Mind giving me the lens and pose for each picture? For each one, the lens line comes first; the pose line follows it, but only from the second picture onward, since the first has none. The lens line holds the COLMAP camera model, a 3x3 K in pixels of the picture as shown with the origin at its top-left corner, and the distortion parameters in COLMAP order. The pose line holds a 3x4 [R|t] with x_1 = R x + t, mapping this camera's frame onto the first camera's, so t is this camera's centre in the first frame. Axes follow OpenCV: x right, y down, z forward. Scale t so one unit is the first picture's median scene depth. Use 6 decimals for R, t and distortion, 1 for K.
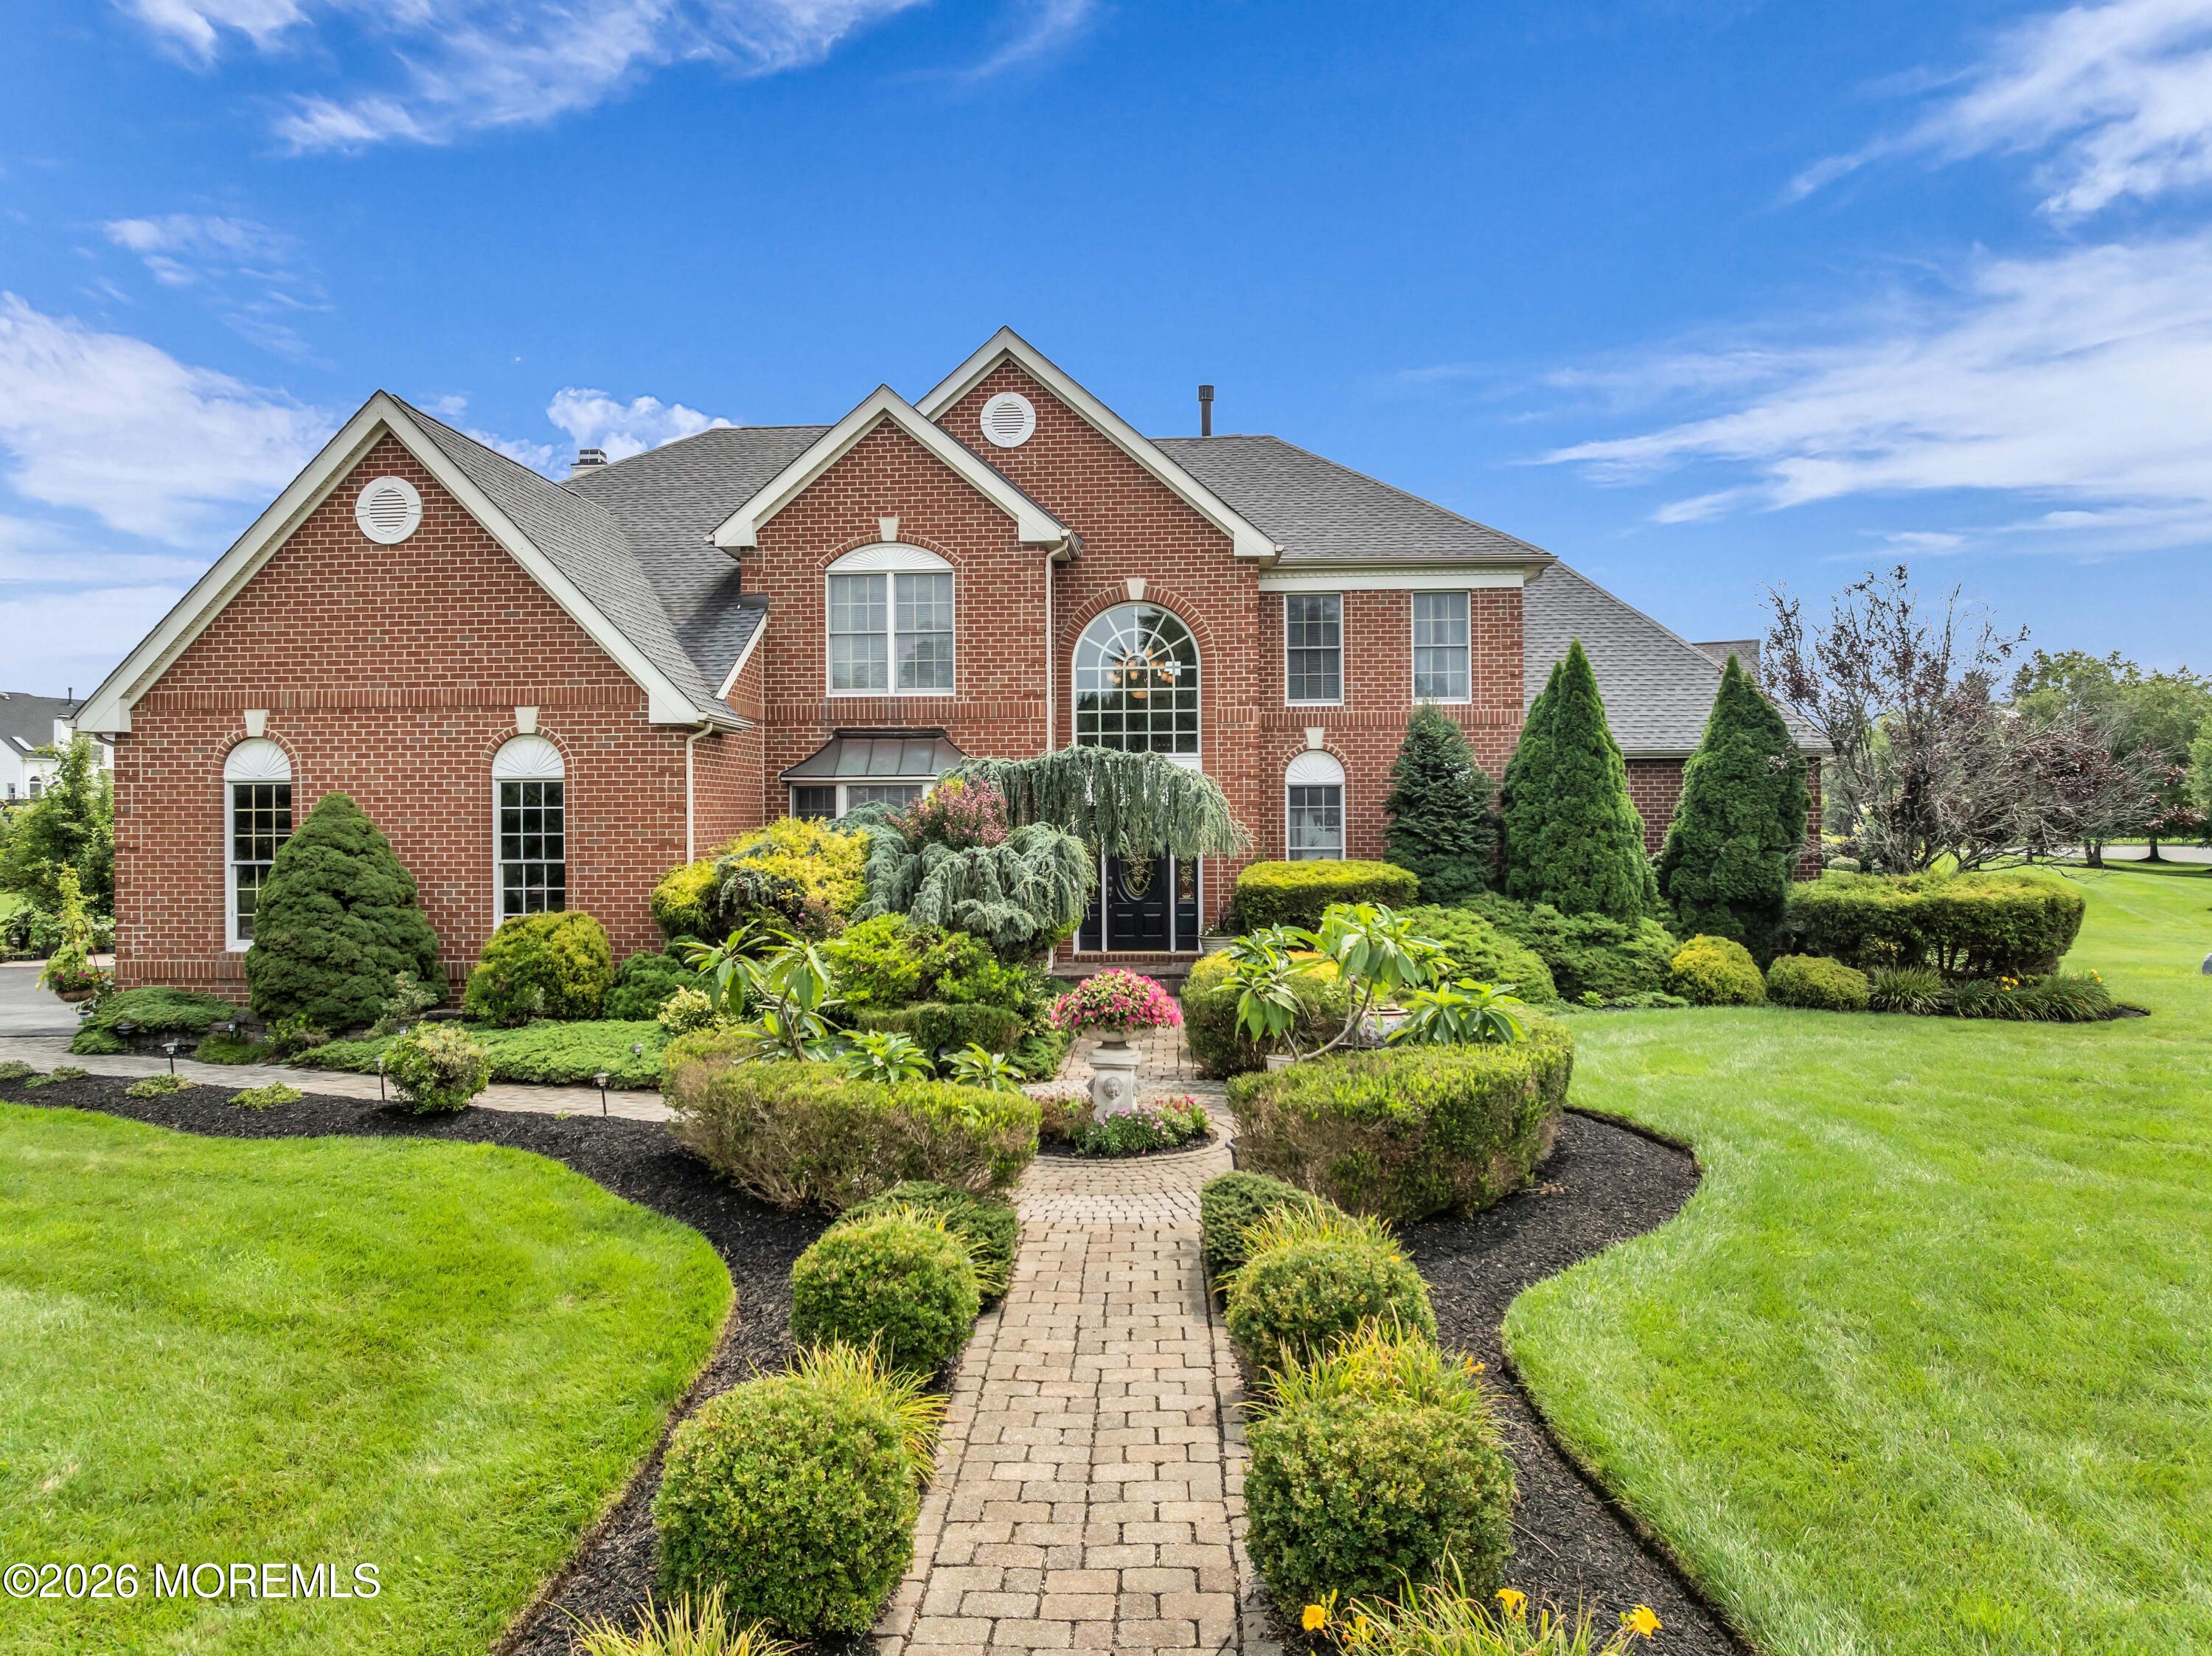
lens RADIAL K [[1556.0, 0, 1106.0], [0, 1556.0, 828.0], [0, 0, 1]] dist [-0.056468, 0.024270]
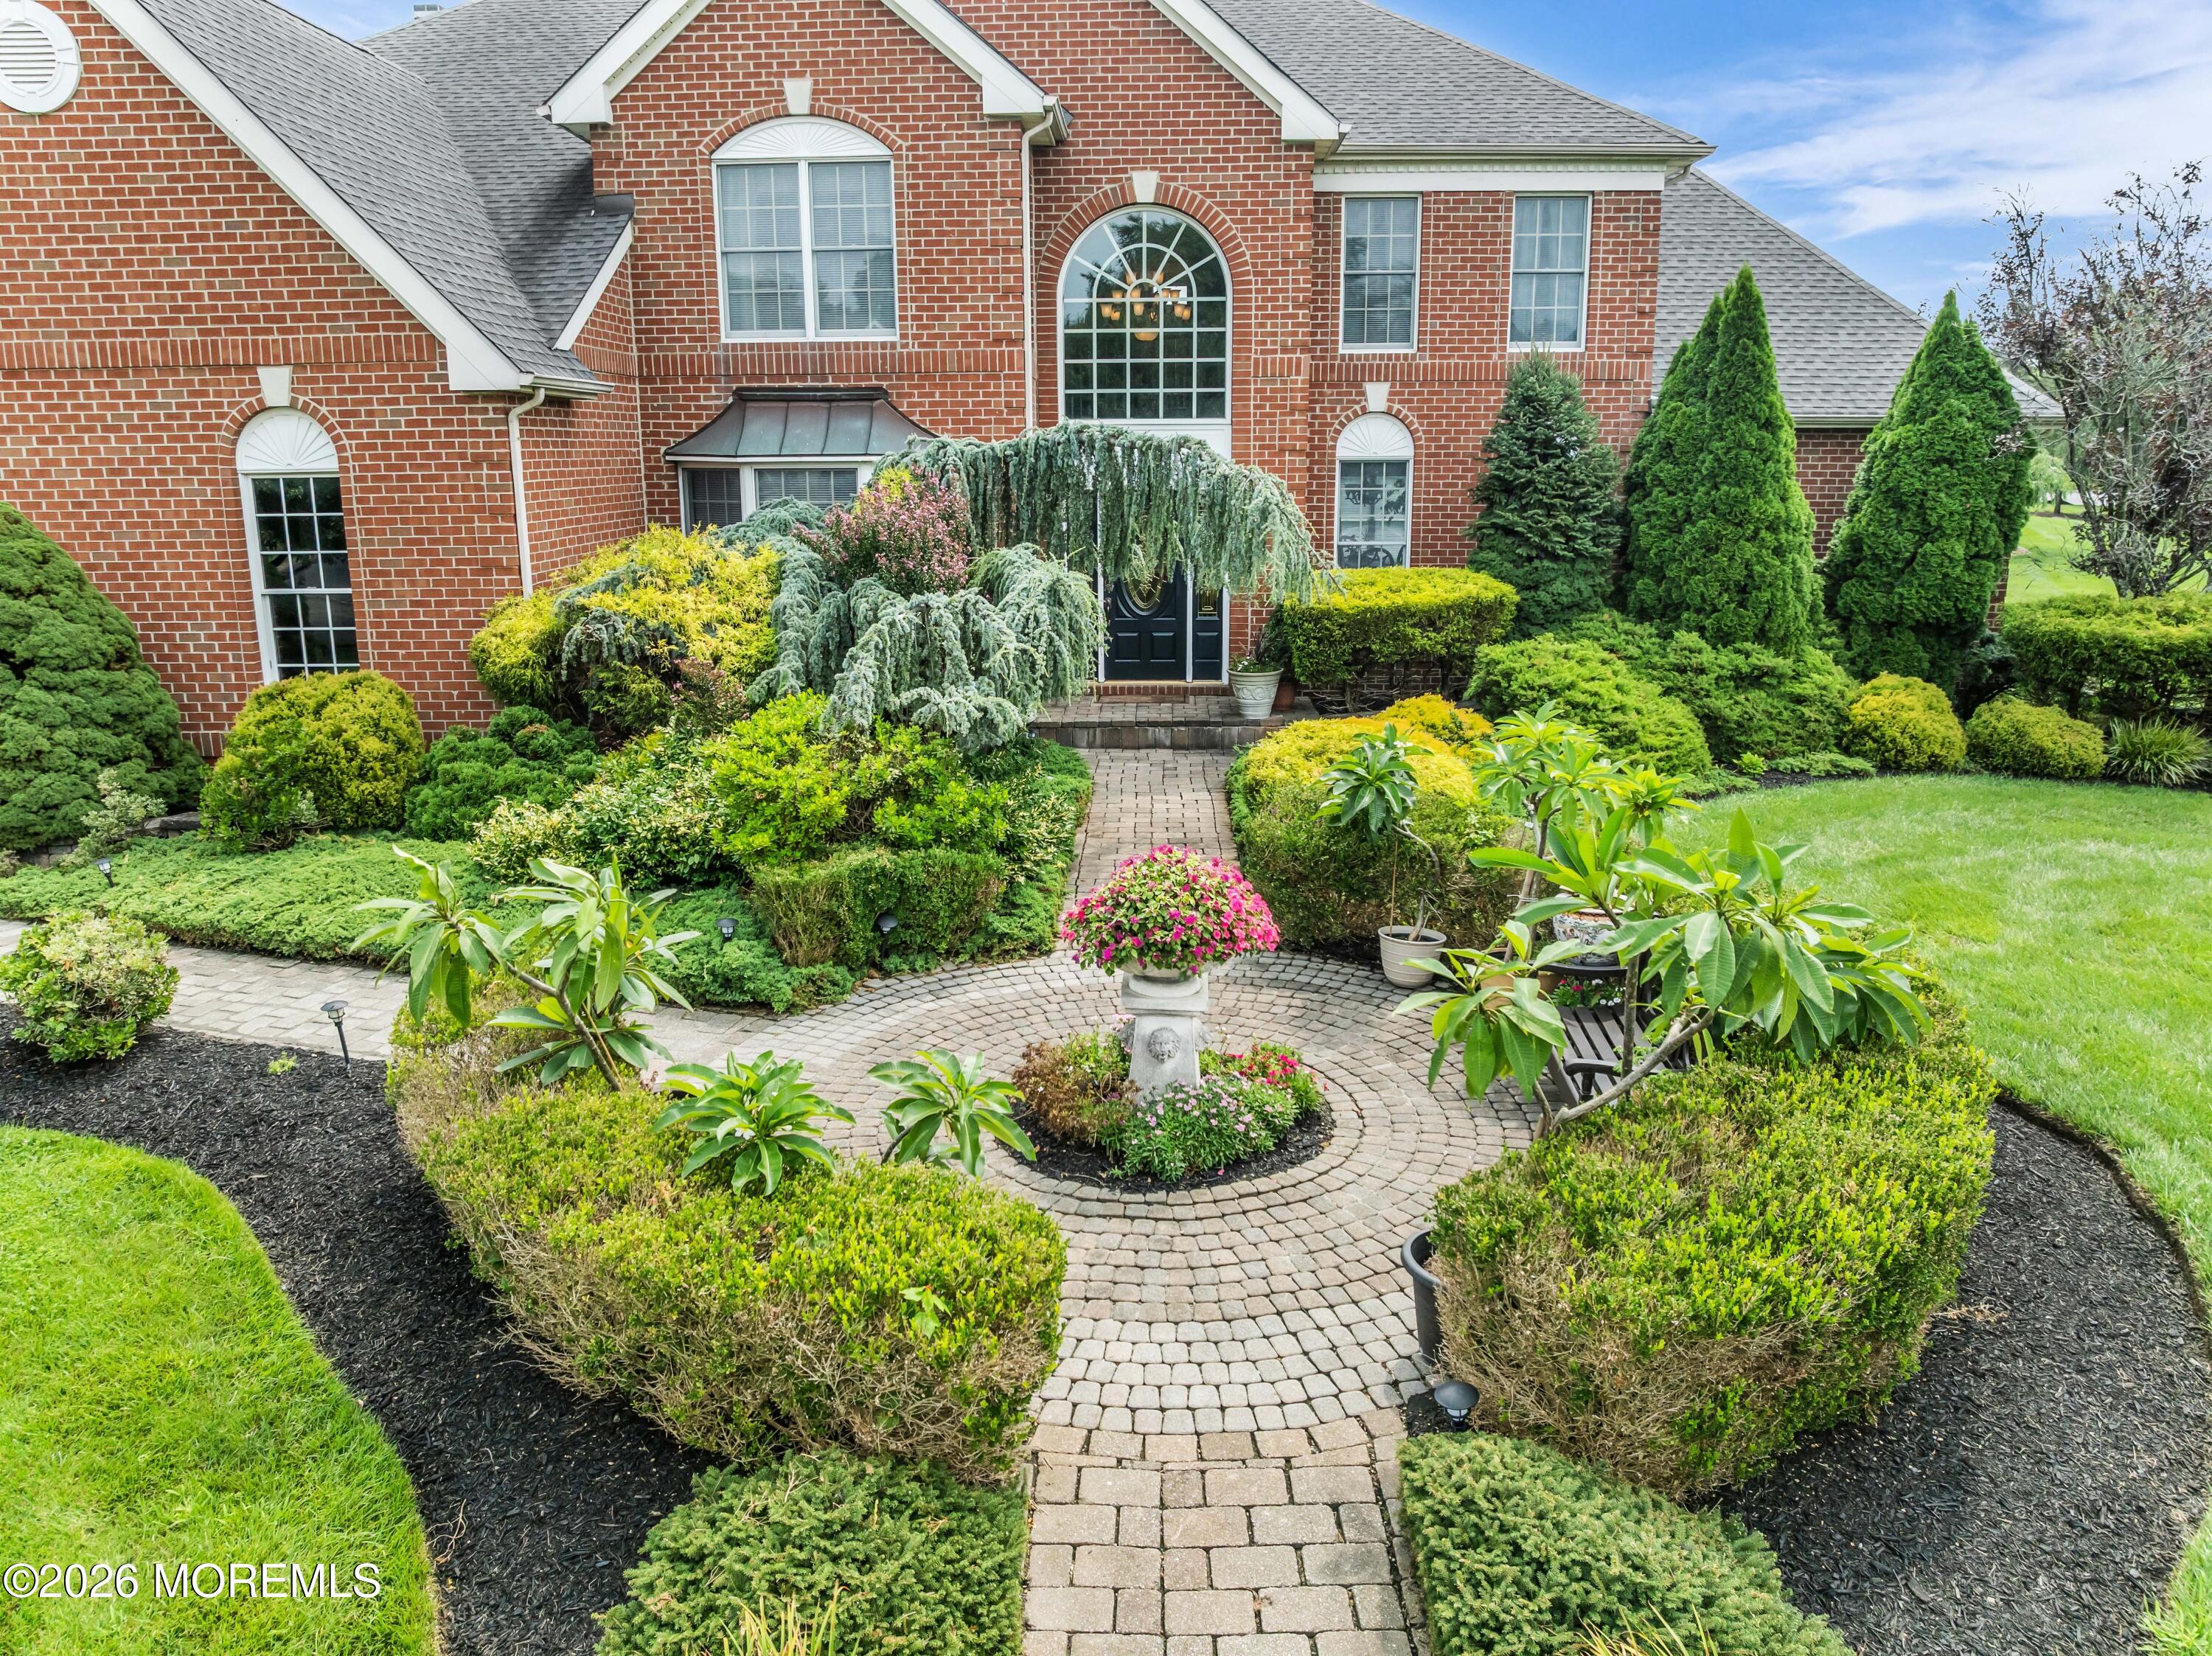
lens RADIAL K [[1556.0, 0, 1106.0], [0, 1556.0, 828.0], [0, 0, 1]] dist [-0.056468, 0.024270]
pose [[0.999744, -0.005198, 0.022018, -0.019462], [-0.000068, 0.972548, 0.232702, -0.035908], [-0.022623, -0.232644, 0.972299, 0.273795]]
